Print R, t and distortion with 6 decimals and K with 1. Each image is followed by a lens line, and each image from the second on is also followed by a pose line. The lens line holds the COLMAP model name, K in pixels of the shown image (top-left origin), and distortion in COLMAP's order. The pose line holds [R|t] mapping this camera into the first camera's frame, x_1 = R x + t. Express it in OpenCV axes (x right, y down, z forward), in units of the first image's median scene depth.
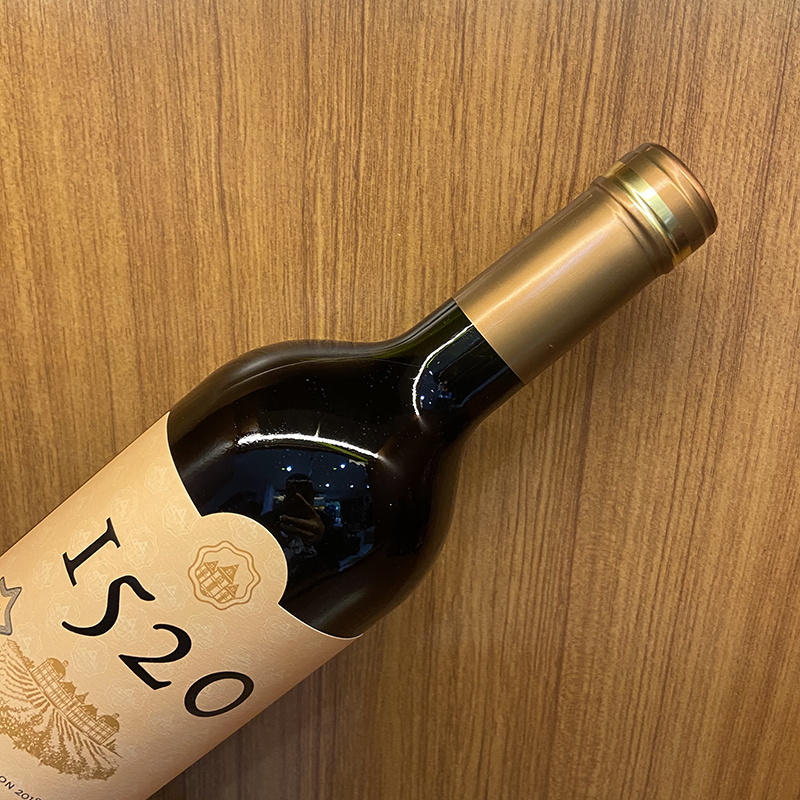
lens RADIAL K [[820.6, 0, 407.6], [0, 820.6, 396.7], [0, 0, 1]] dist [0.131179, -0.201088]
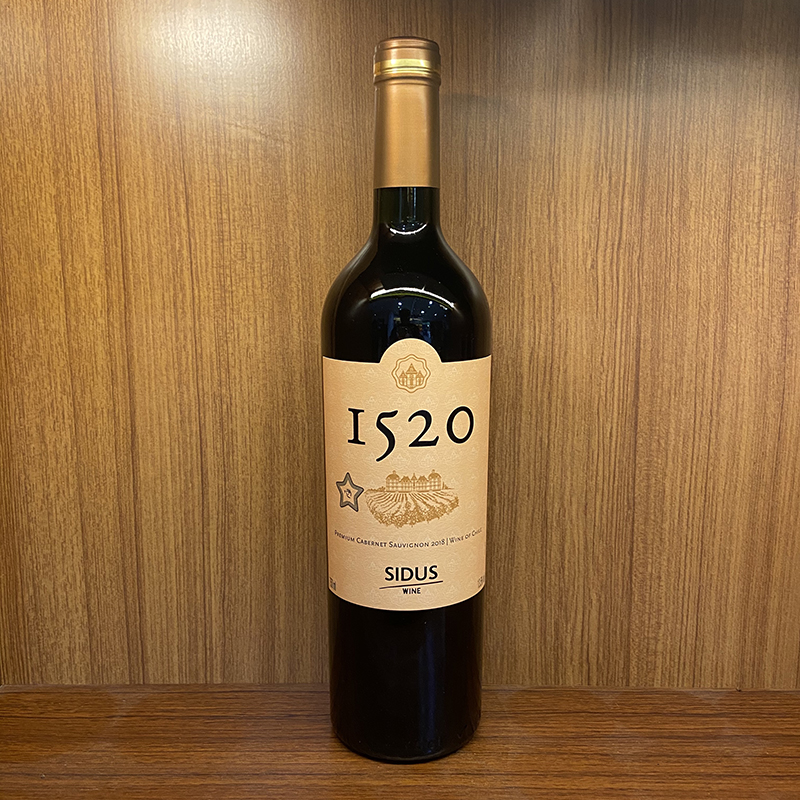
lens RADIAL K [[801.5, 0, 407.8], [0, 801.5, 397.5], [0, 0, 1]] dist [0.122402, -0.173652]
pose [[0.998268, -0.049151, 0.032321, -0.277402], [0.053943, 0.984028, -0.169642, 0.287681], [-0.023467, 0.171091, 0.984976, -0.537713]]
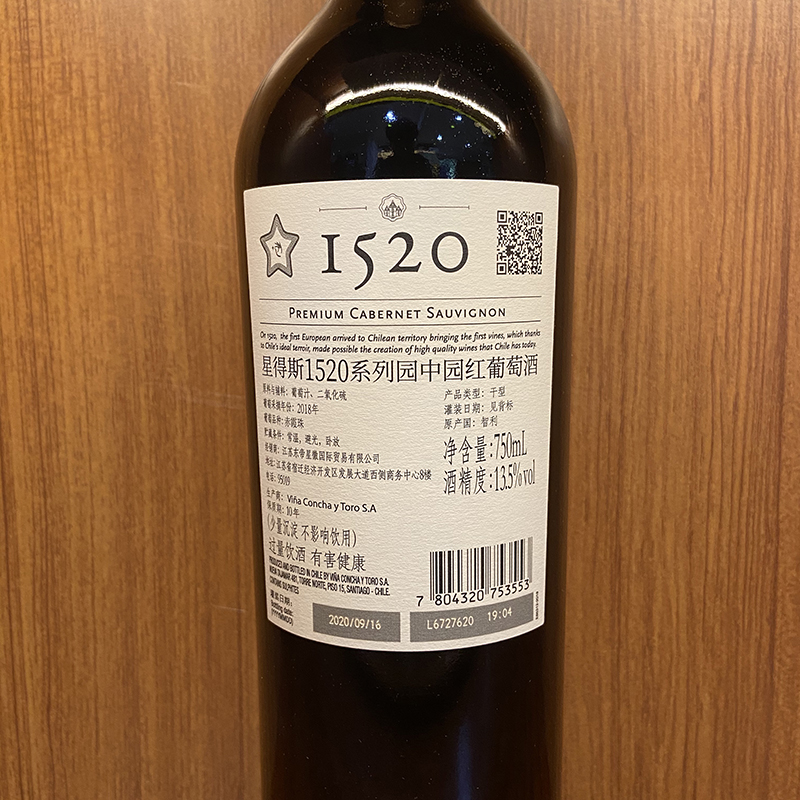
lens RADIAL K [[820.6, 0, 407.6], [0, 820.6, 396.7], [0, 0, 1]] dist [0.131179, -0.201088]
pose [[0.998003, -0.057074, 0.027061, -0.213464], [0.061325, 0.978146, -0.198670, 0.259937], [-0.015131, 0.199933, 0.979693, 0.125506]]
